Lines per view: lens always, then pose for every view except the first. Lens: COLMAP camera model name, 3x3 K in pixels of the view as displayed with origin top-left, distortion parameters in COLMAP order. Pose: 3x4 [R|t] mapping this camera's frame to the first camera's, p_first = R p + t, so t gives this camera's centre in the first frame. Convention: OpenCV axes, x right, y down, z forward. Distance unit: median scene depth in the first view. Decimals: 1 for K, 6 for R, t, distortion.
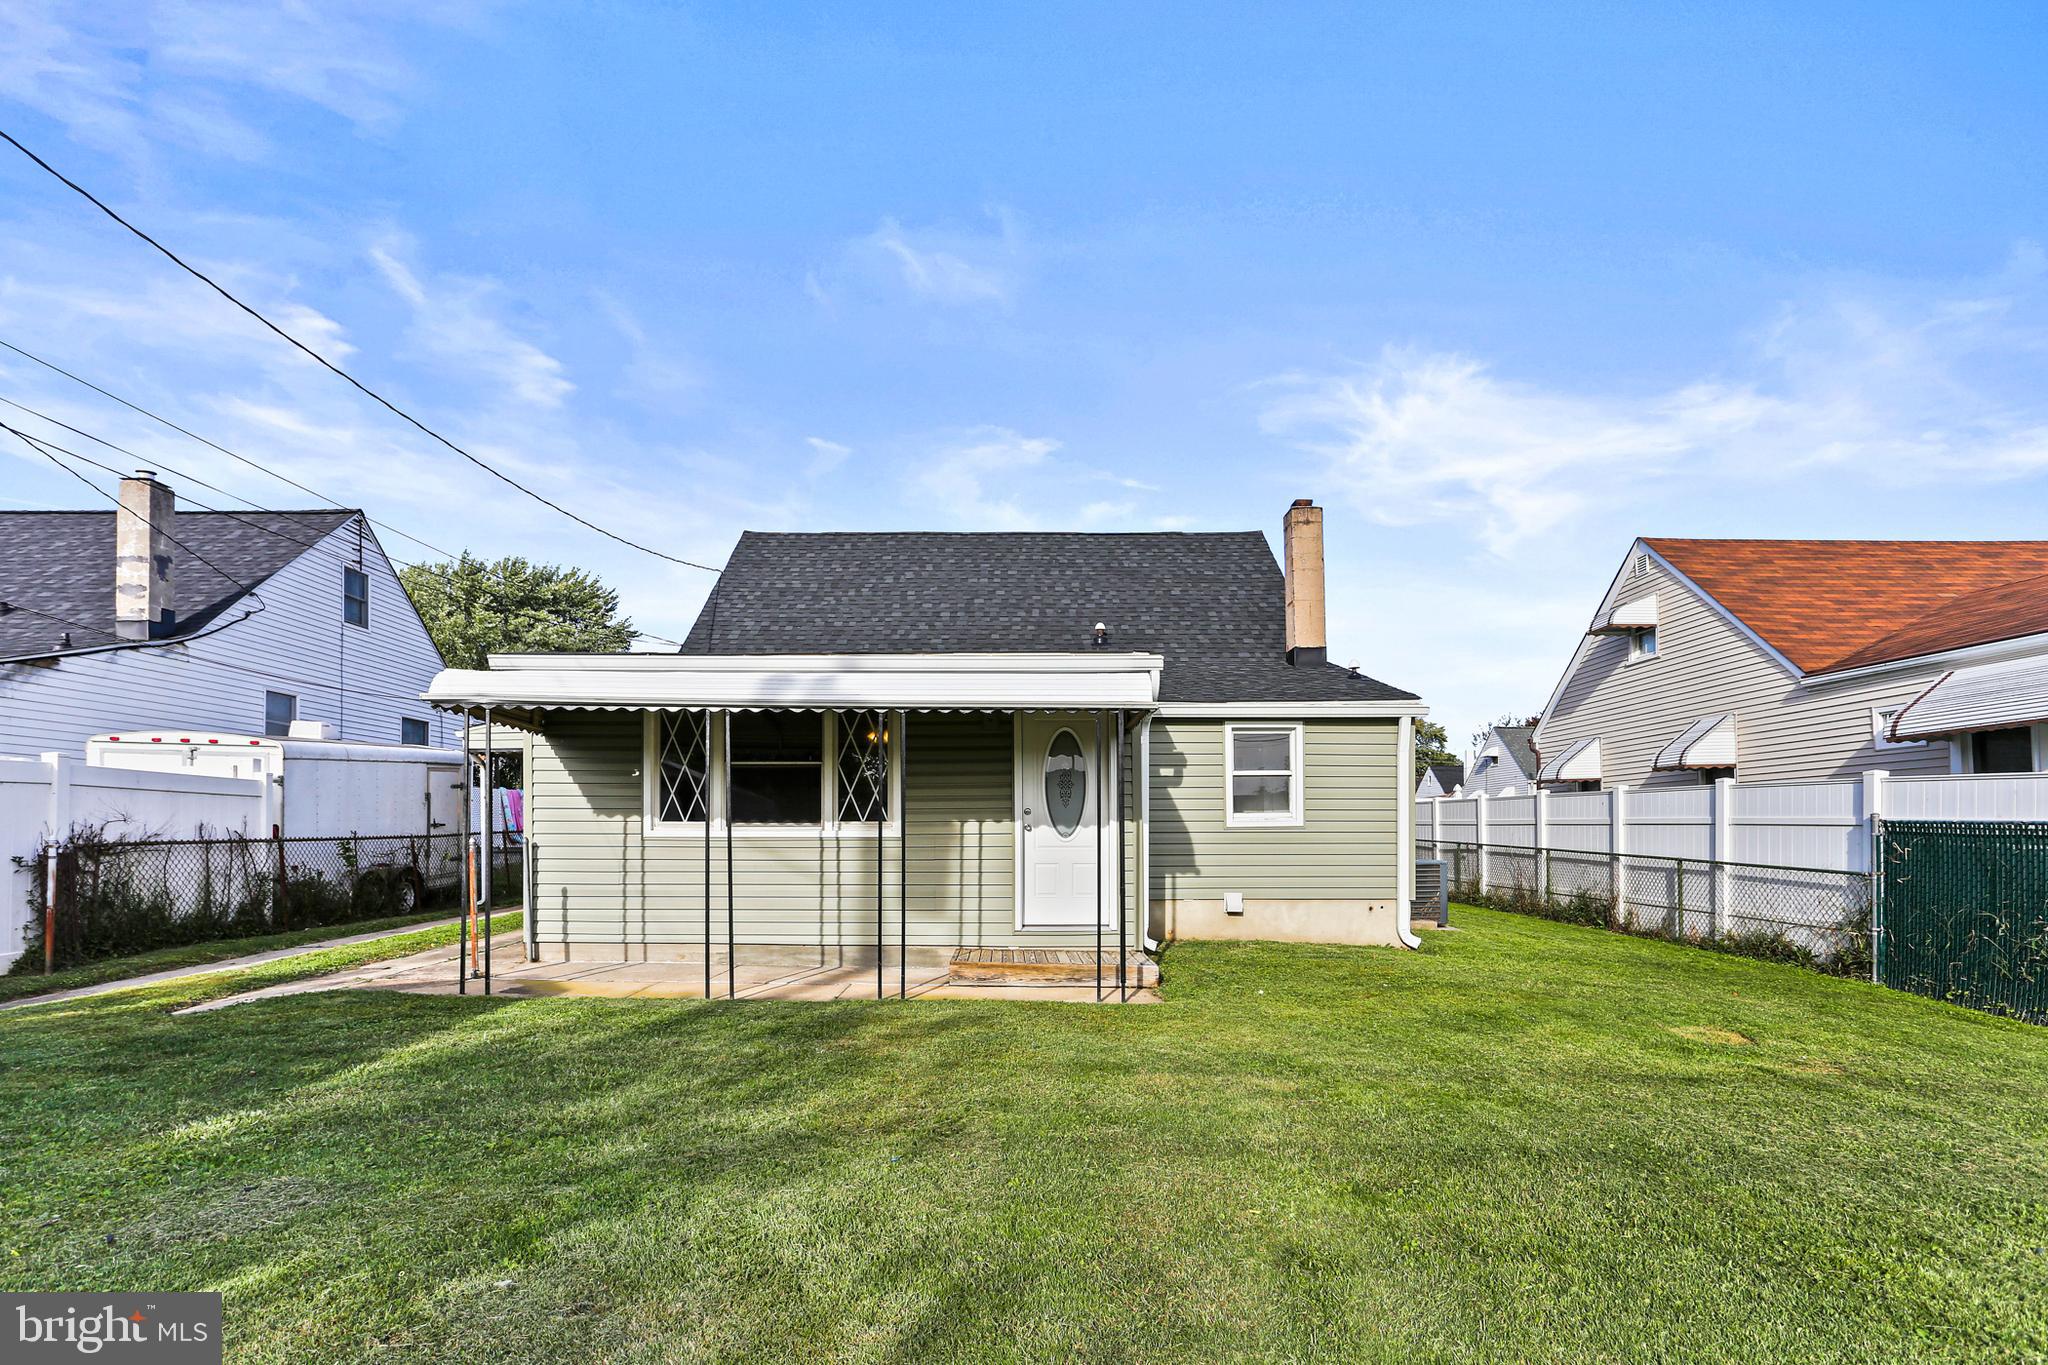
lens RADIAL K [[1009.5, 0, 1021.1], [0, 1009.5, 743.0], [0, 0, 1]] dist [-0.047614, 0.028961]
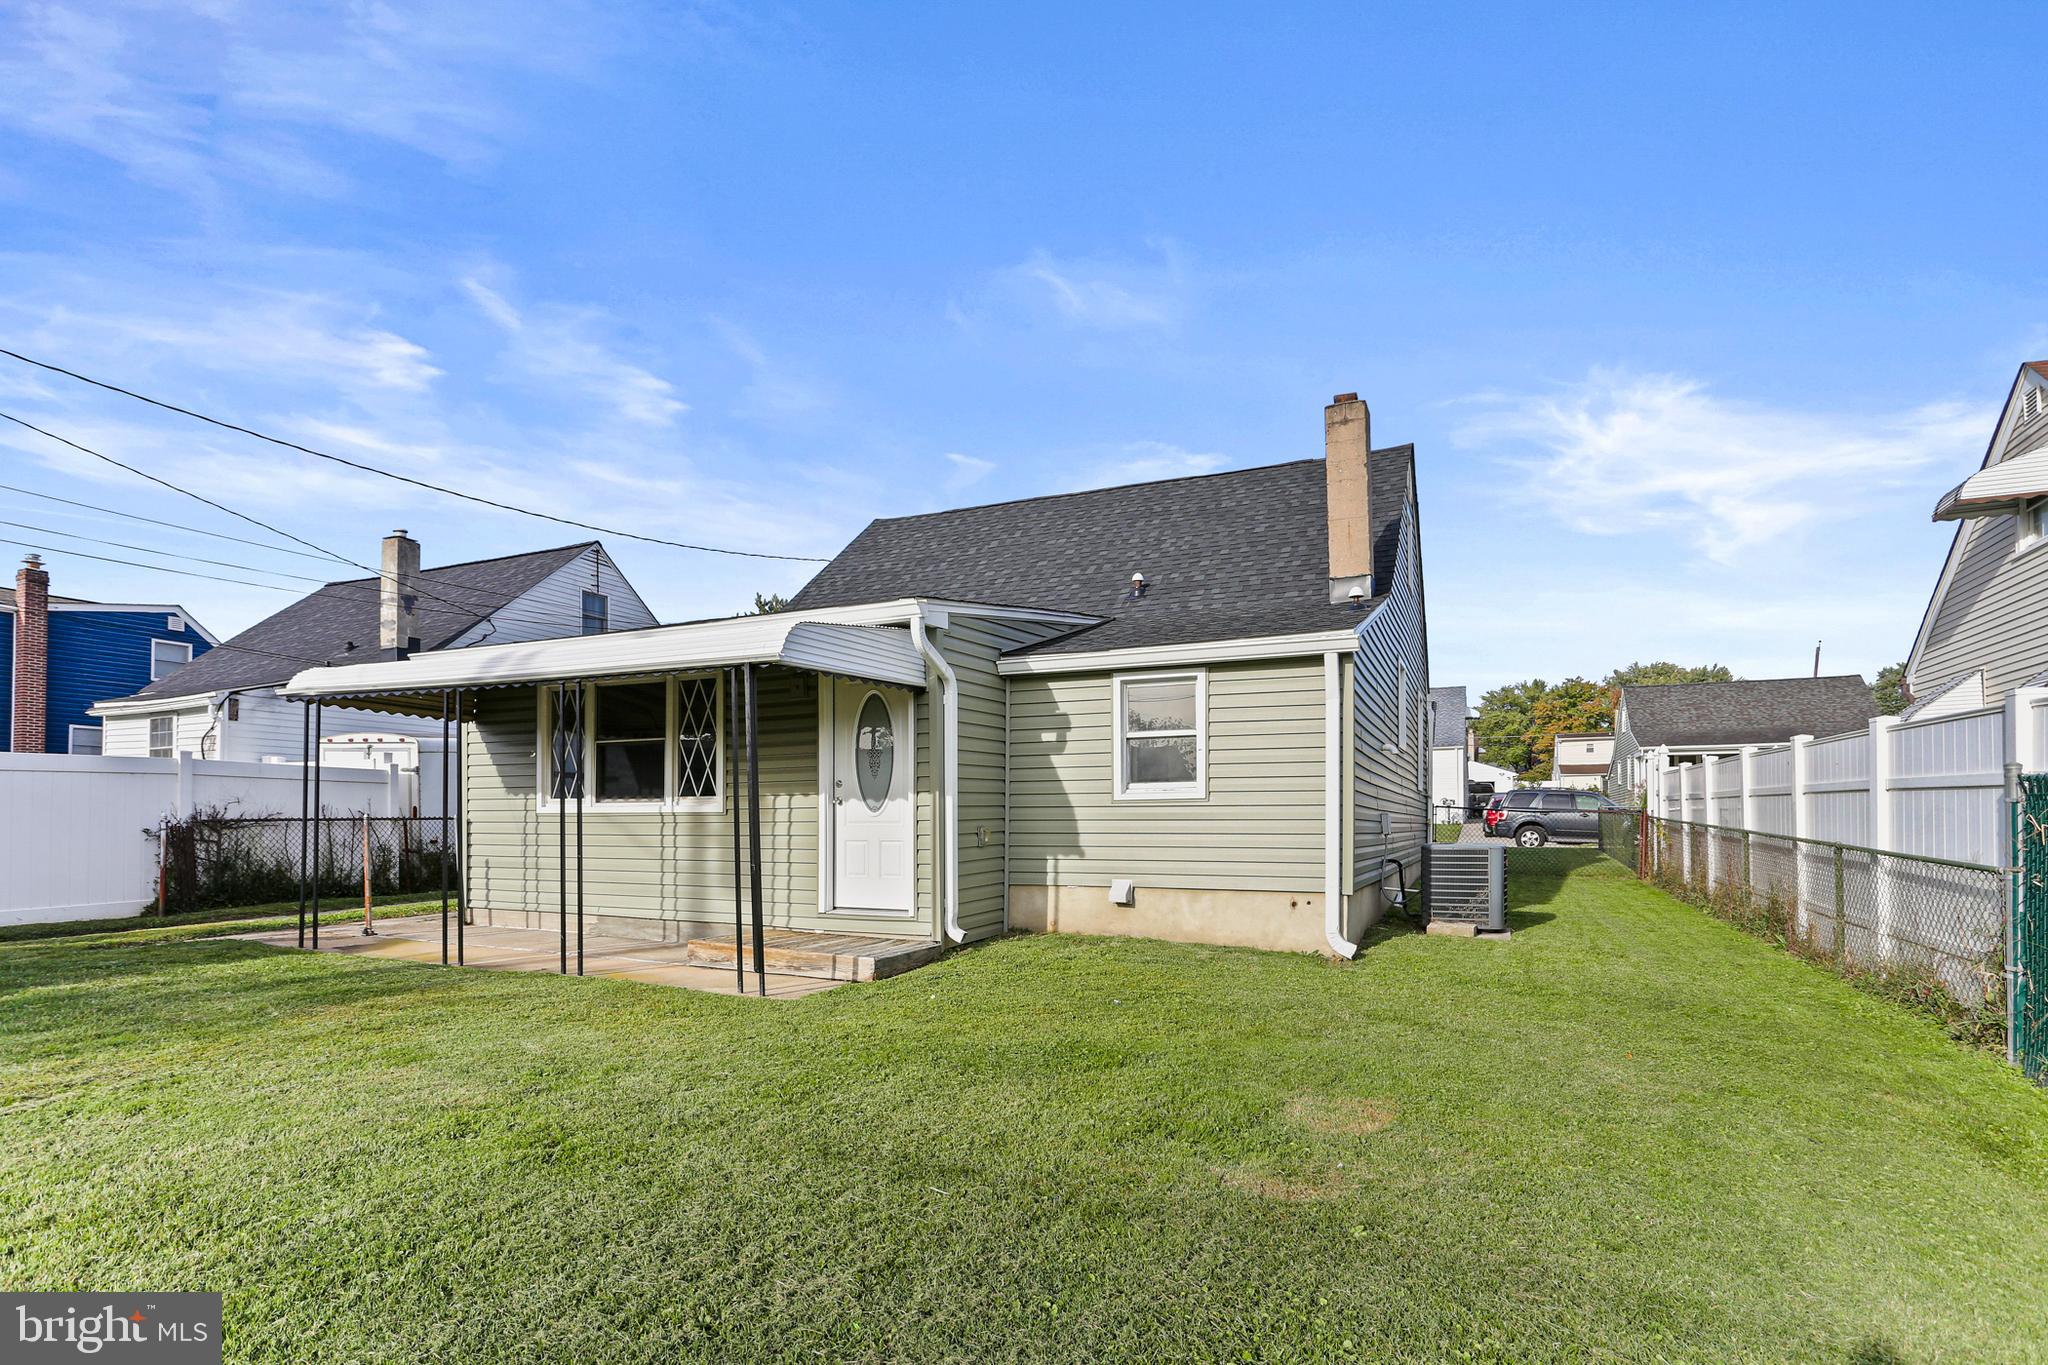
lens RADIAL K [[1009.5, 0, 1021.1], [0, 1009.5, 743.0], [0, 0, 1]] dist [-0.047614, 0.028961]
pose [[0.910900, -0.032313, -0.411360, 0.534967], [0.037978, 0.999263, 0.005603, 0.031874], [0.410876, -0.020726, 0.911456, 0.234420]]
